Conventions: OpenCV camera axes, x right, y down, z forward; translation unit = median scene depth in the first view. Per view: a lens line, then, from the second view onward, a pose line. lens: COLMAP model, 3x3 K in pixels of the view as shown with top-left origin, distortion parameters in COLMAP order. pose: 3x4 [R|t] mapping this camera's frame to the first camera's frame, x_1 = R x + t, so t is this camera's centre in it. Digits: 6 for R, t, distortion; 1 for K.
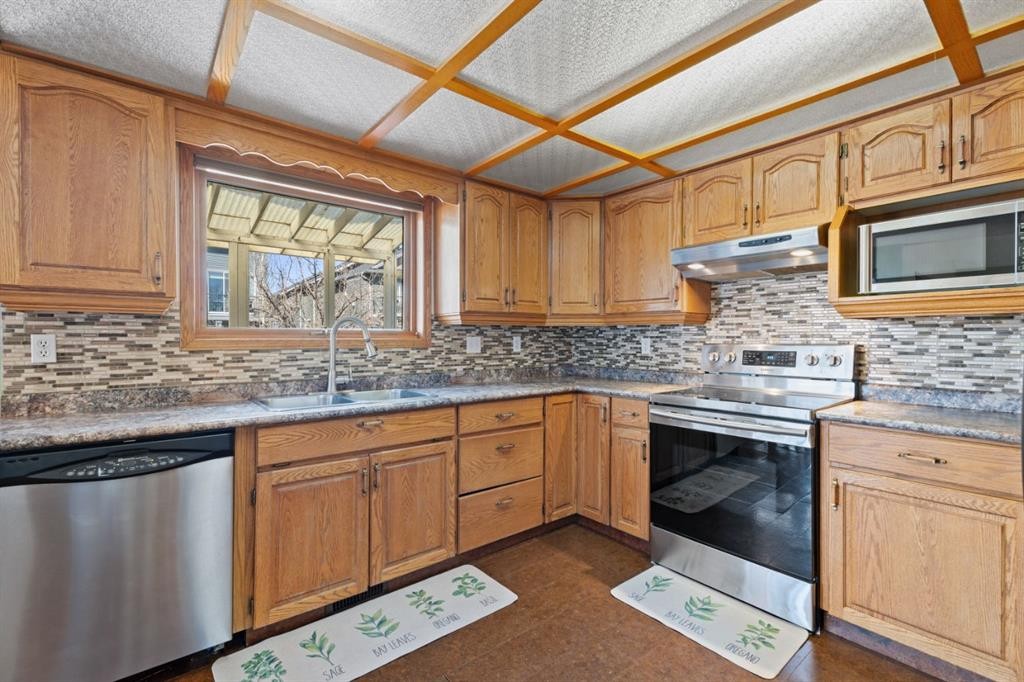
lens RADIAL K [[453.3, 0, 515.9], [0, 453.3, 338.0], [0, 0, 1]] dist [0.000563, 0.000109]
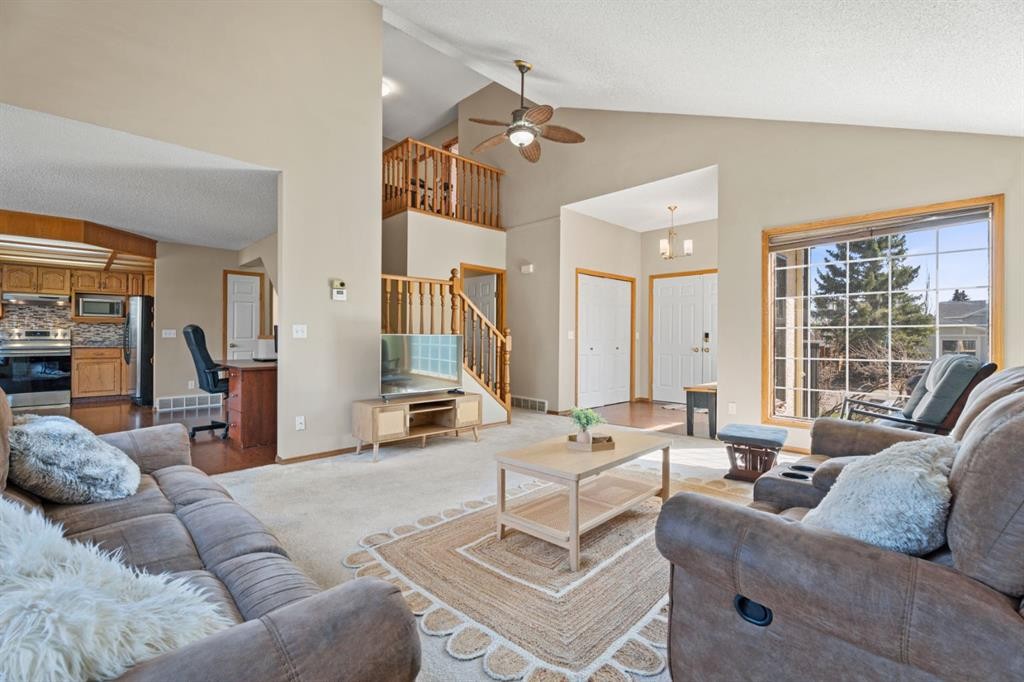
lens RADIAL K [[453.3, 0, 515.9], [0, 453.3, 338.0], [0, 0, 1]] dist [0.000563, 0.000109]
pose [[-0.097617, -0.000159, 0.995224, -3.402610], [-0.004183, 0.999991, -0.000250, 0.075039], [-0.995215, -0.004188, -0.097617, -2.292999]]
